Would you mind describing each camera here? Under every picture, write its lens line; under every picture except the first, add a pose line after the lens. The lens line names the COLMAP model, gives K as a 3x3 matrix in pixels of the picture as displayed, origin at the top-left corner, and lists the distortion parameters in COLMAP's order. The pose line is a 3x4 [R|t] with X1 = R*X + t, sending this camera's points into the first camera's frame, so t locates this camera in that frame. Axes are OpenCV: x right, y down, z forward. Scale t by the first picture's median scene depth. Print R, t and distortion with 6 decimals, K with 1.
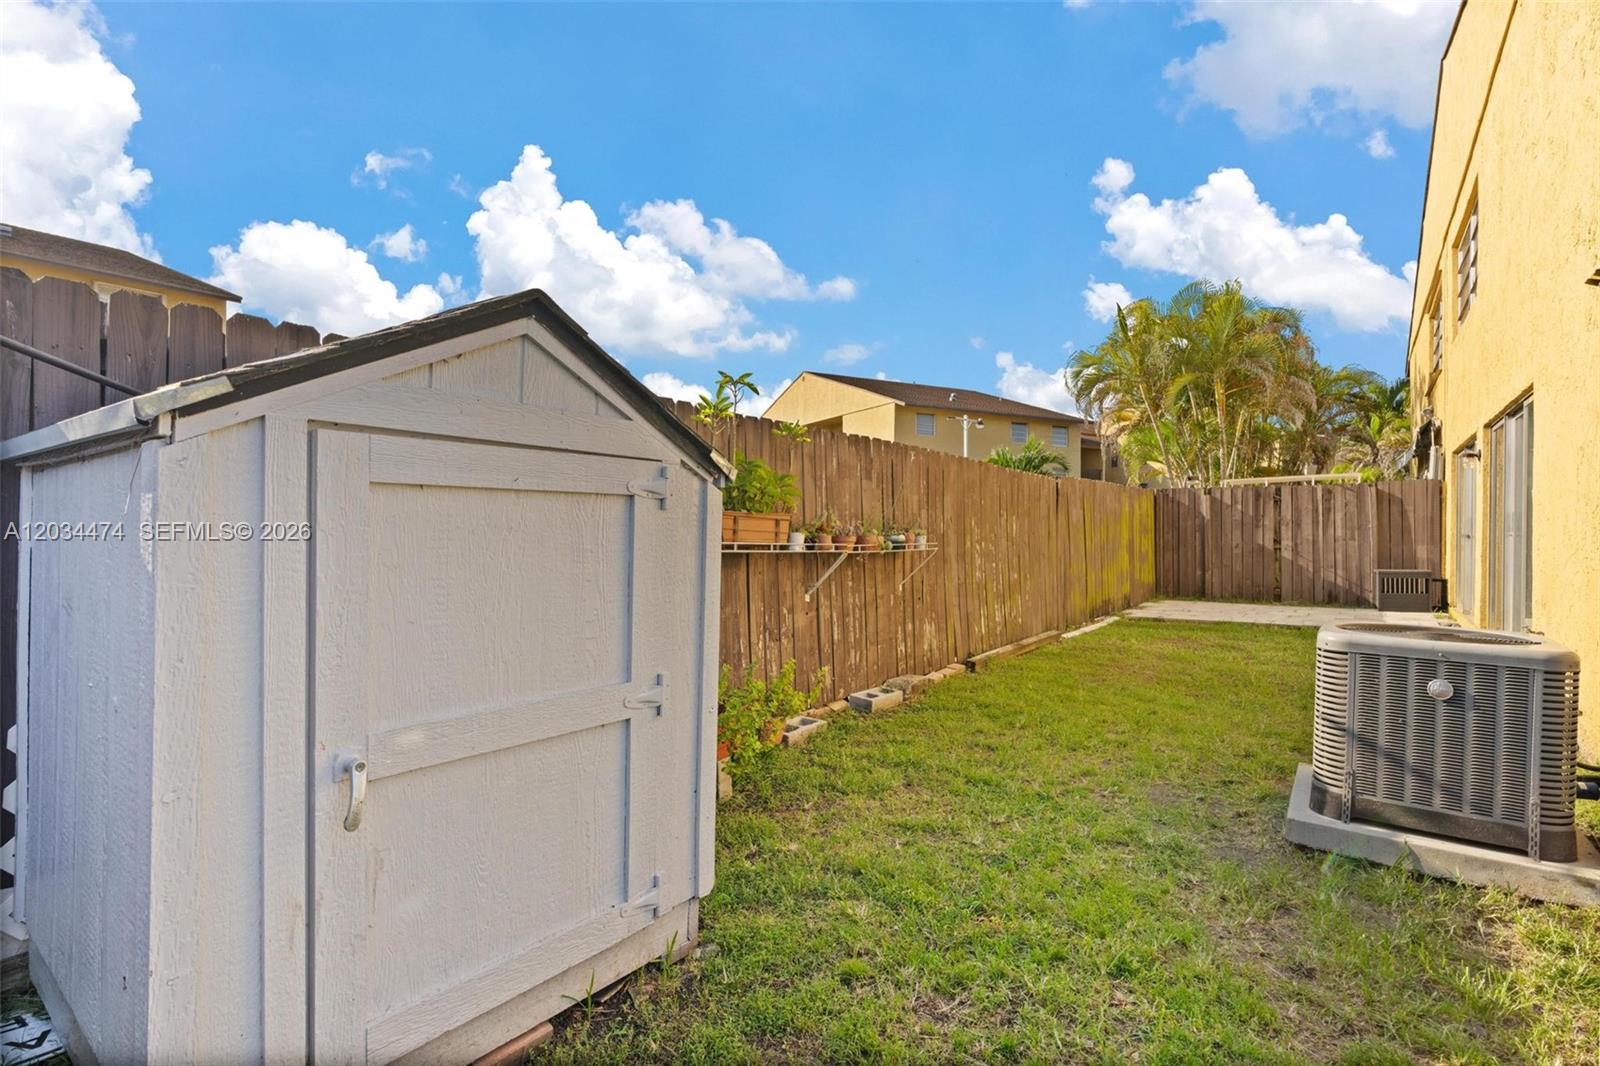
lens RADIAL K [[769.3, 0, 801.1], [0, 769.3, 524.6], [0, 0, 1]] dist [-0.003202, -0.000159]
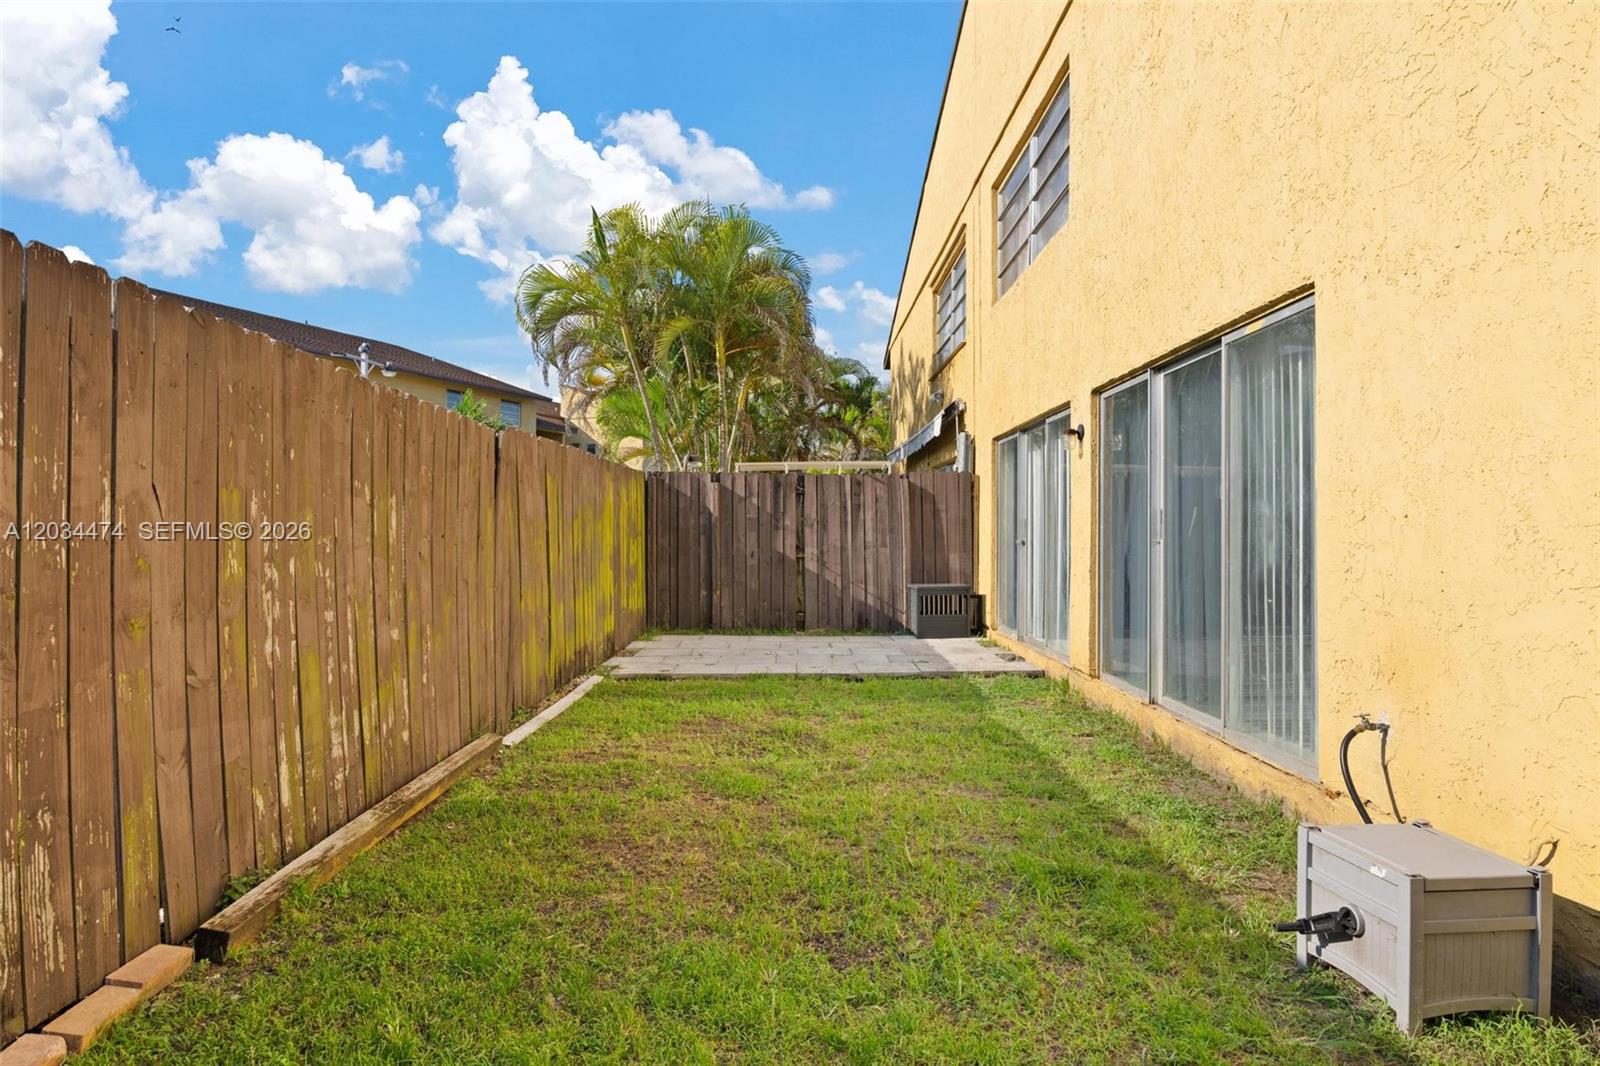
lens RADIAL K [[829.9, 0, 800.0], [0, 829.9, 533.0], [0, 0, 1]] dist [-0.004826, -0.000238]
pose [[0.789970, 0.006862, 0.613107, 0.133330], [-0.012108, 0.999917, 0.004410, 0.003714], [-0.613026, -0.010907, 0.789988, 0.380061]]
